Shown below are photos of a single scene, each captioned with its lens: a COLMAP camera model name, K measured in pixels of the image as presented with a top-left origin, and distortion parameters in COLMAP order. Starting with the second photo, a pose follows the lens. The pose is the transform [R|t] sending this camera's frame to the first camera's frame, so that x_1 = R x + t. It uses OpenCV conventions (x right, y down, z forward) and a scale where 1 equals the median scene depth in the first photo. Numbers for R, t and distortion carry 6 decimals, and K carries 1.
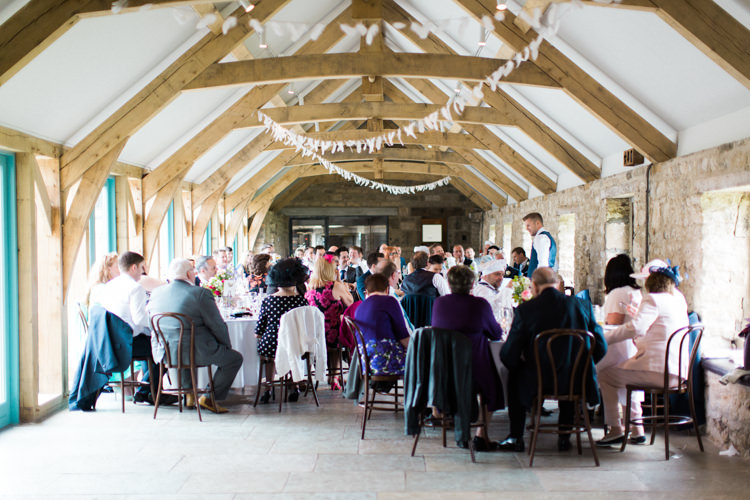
lens RADIAL K [[1071.6, 0, 373.2], [0, 1071.6, 249.7], [0, 0, 1]] dist [-0.159467, 0.000000]
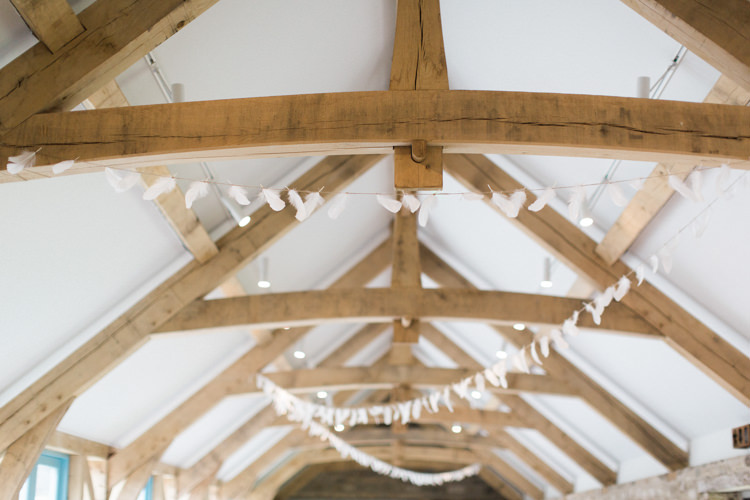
lens RADIAL K [[1028.4, 0, 370.9], [0, 1028.4, 246.8], [0, 0, 1]] dist [0.022936, 0.000000]
pose [[0.999872, 0.009682, -0.012716, -0.014156], [-0.012817, 0.961066, -0.276022, -0.010036], [0.009549, 0.276149, 0.961067, 0.238266]]
